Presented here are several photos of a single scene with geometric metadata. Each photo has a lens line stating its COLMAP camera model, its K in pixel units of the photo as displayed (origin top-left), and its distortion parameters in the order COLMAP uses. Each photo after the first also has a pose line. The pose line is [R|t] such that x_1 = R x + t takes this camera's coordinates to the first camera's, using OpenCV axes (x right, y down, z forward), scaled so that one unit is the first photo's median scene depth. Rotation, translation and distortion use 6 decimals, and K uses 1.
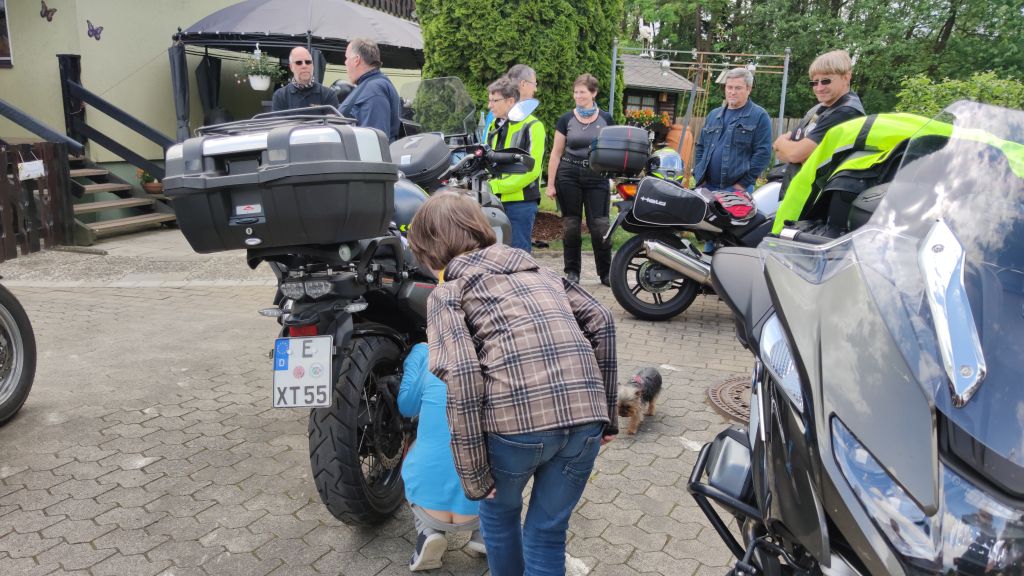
lens RADIAL K [[717.2, 0, 513.5], [0, 717.2, 297.3], [0, 0, 1]] dist [0.022164, -0.021123]
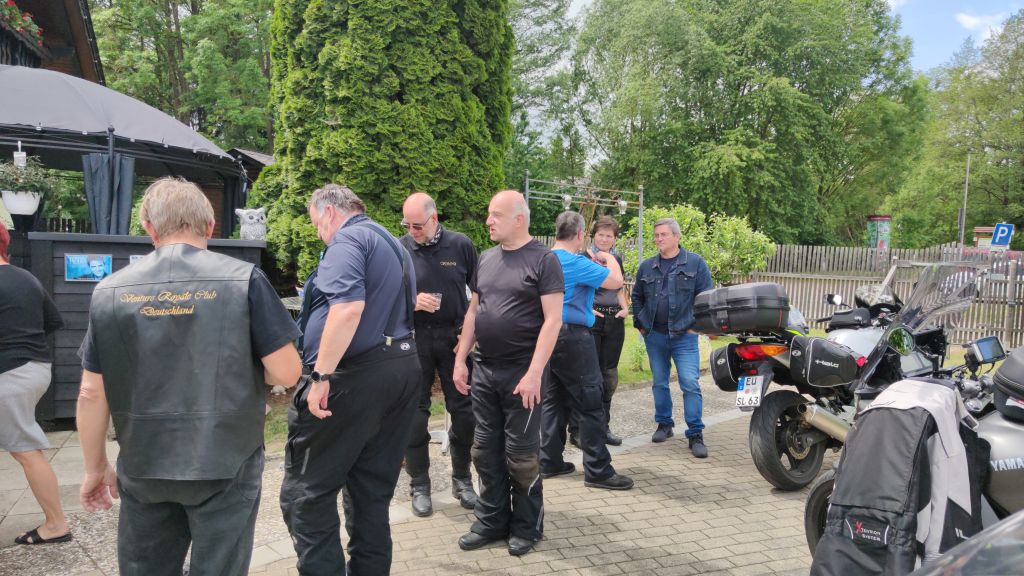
lens RADIAL K [[717.2, 0, 513.1], [0, 717.2, 290.7], [0, 0, 1]] dist [0.022164, -0.021123]
pose [[0.790474, -0.050157, 0.610438, -0.479207], [0.134493, 0.986531, -0.093100, -0.135029], [-0.597547, 0.155693, 0.786573, 0.341879]]
